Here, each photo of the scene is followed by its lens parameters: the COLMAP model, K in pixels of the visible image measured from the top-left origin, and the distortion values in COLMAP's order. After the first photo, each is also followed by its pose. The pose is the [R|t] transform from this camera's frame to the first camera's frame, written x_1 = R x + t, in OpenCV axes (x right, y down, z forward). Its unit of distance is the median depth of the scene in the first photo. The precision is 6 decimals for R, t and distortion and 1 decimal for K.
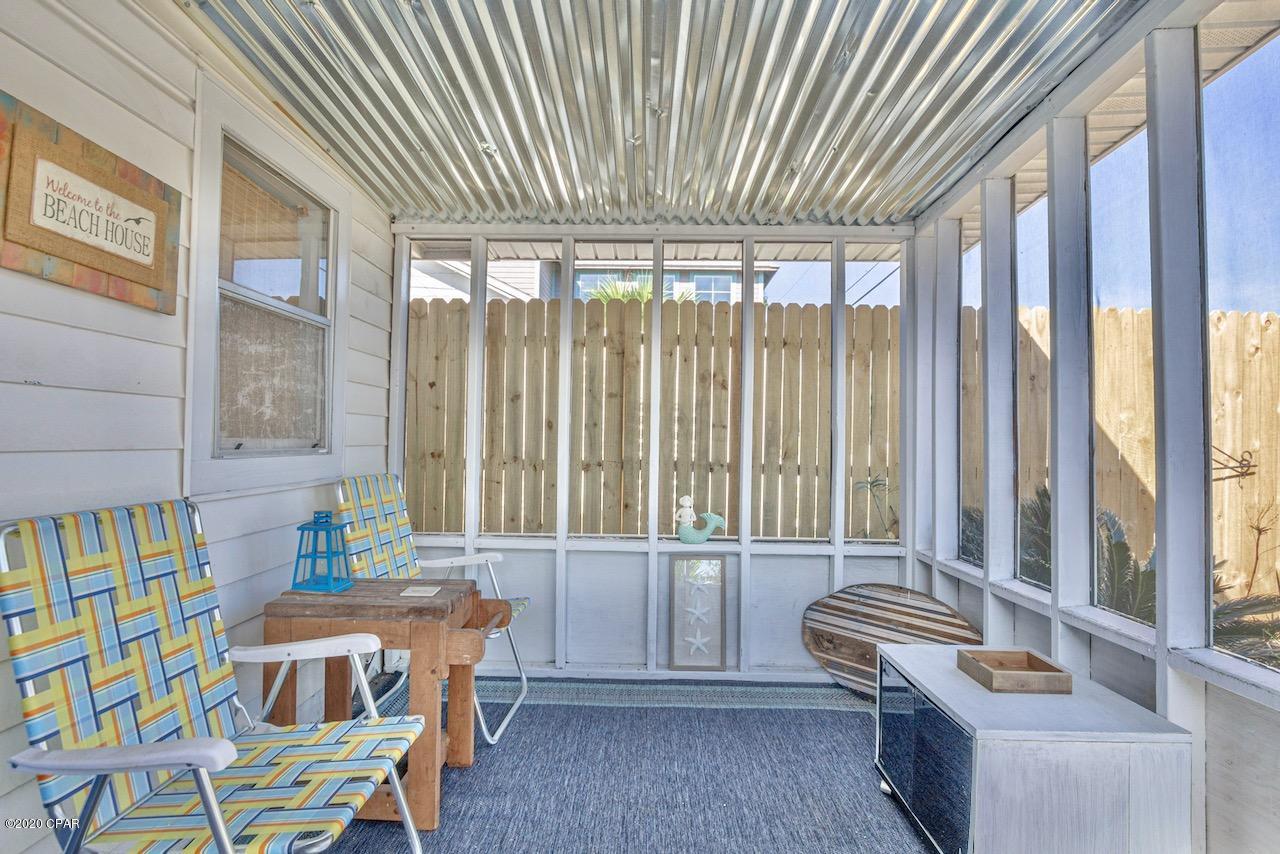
lens RADIAL K [[681.2, 0, 634.4], [0, 681.2, 420.5], [0, 0, 1]] dist [-0.025266, 0.001247]
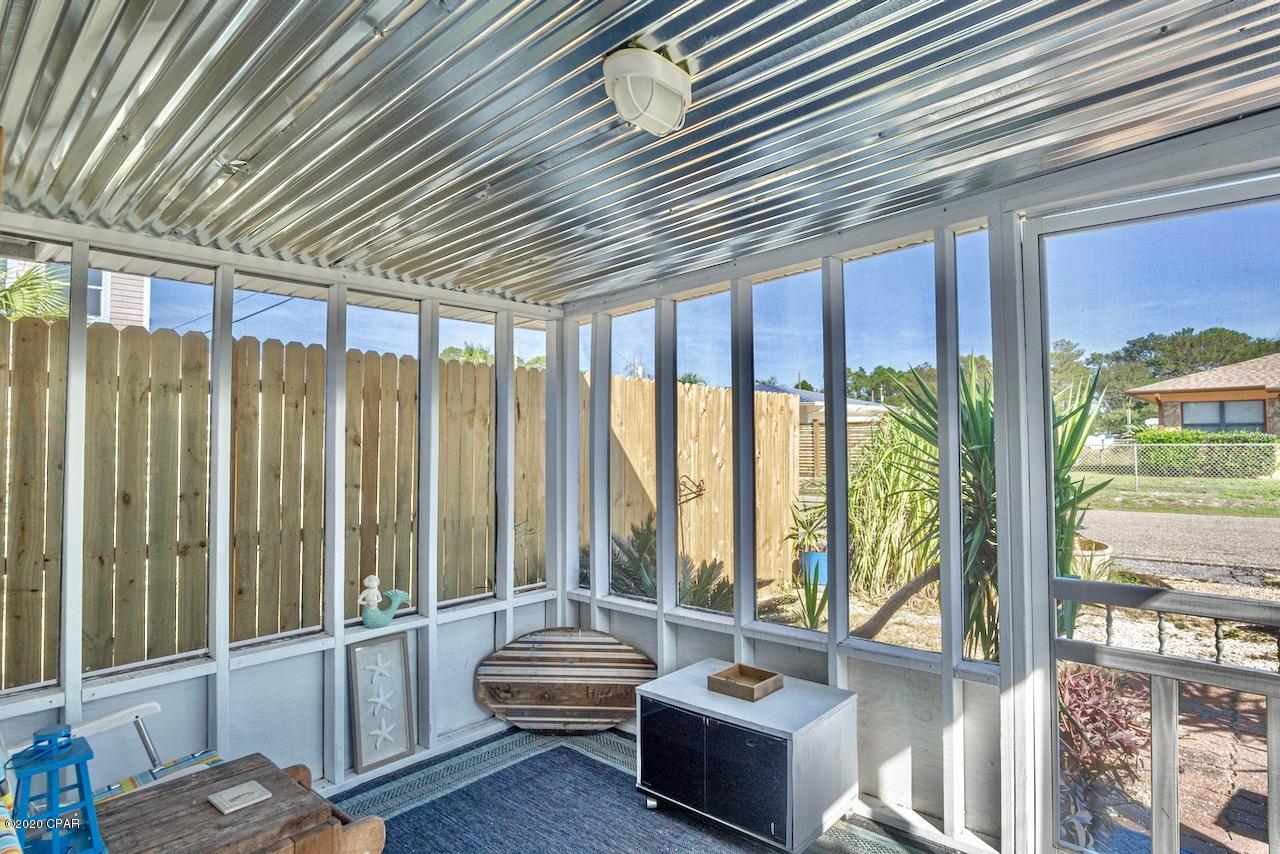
lens RADIAL K [[681.2, 0, 634.4], [0, 681.2, 420.5], [0, 0, 1]] dist [-0.025266, 0.001247]
pose [[0.658710, 0.006769, 0.752367, -0.377884], [-0.004265, 0.999977, -0.005263, -0.093315], [-0.752385, 0.000258, 0.658723, 0.145411]]
